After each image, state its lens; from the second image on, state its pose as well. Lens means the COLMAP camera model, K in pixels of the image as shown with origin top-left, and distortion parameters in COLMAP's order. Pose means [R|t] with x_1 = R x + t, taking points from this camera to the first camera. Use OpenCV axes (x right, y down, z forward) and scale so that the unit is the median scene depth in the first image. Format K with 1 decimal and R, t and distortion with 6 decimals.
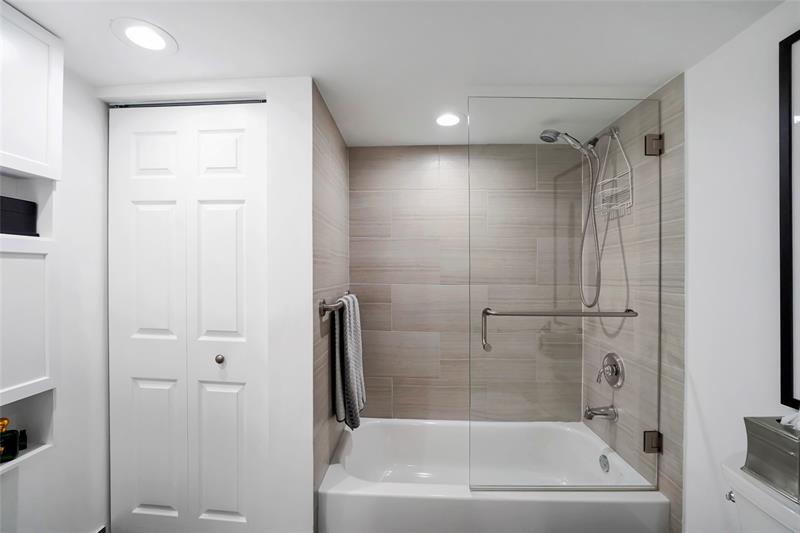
lens RADIAL K [[330.6, 0, 396.6], [0, 330.6, 268.3], [0, 0, 1]] dist [-0.026305, 0.002829]
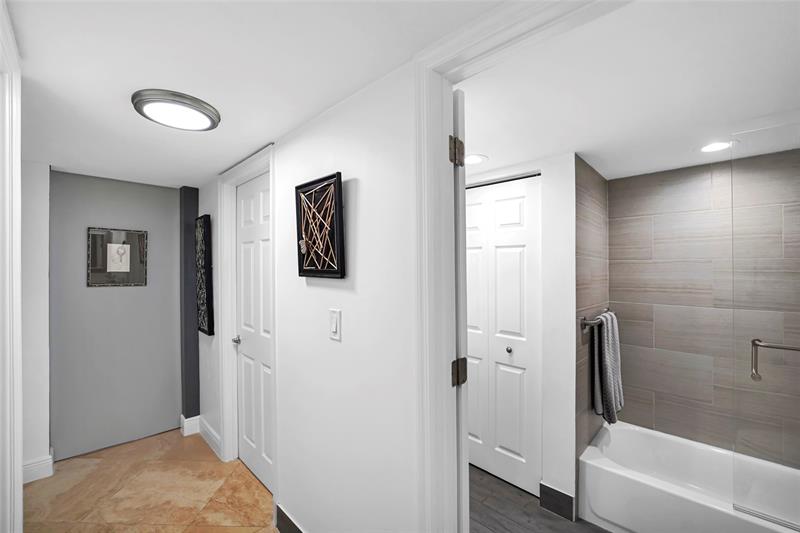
lens RADIAL K [[330.6, 0, 406.3], [0, 330.6, 268.0], [0, 0, 1]] dist [-0.026305, 0.002829]
pose [[0.762120, -0.002411, -0.647432, 0.077529], [0.002098, 0.999997, -0.001254, -0.091684], [0.647433, -0.000402, 0.762123, -0.424776]]
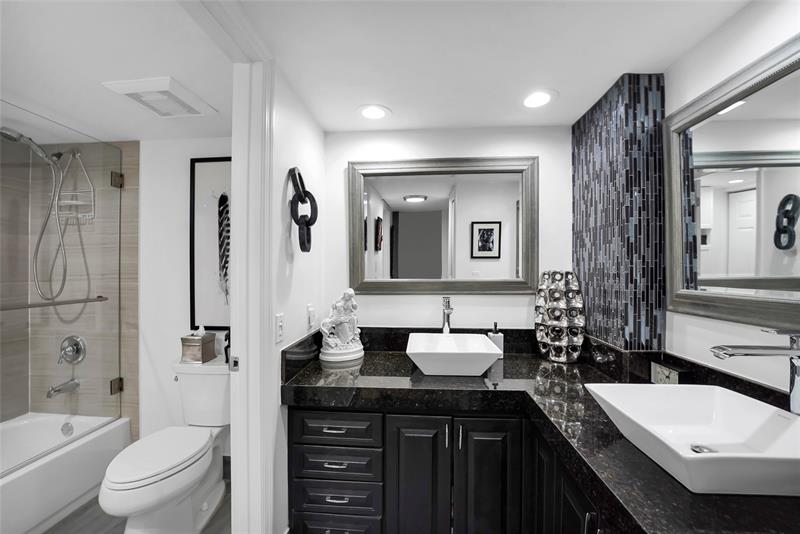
lens RADIAL K [[330.6, 0, 395.2], [0, 330.6, 264.4], [0, 0, 1]] dist [-0.026305, 0.002829]
pose [[0.027365, 0.008975, 0.999585, -0.564555], [-0.010160, 0.999911, -0.008700, -0.007060], [-0.999574, -0.009918, 0.027454, -0.253690]]
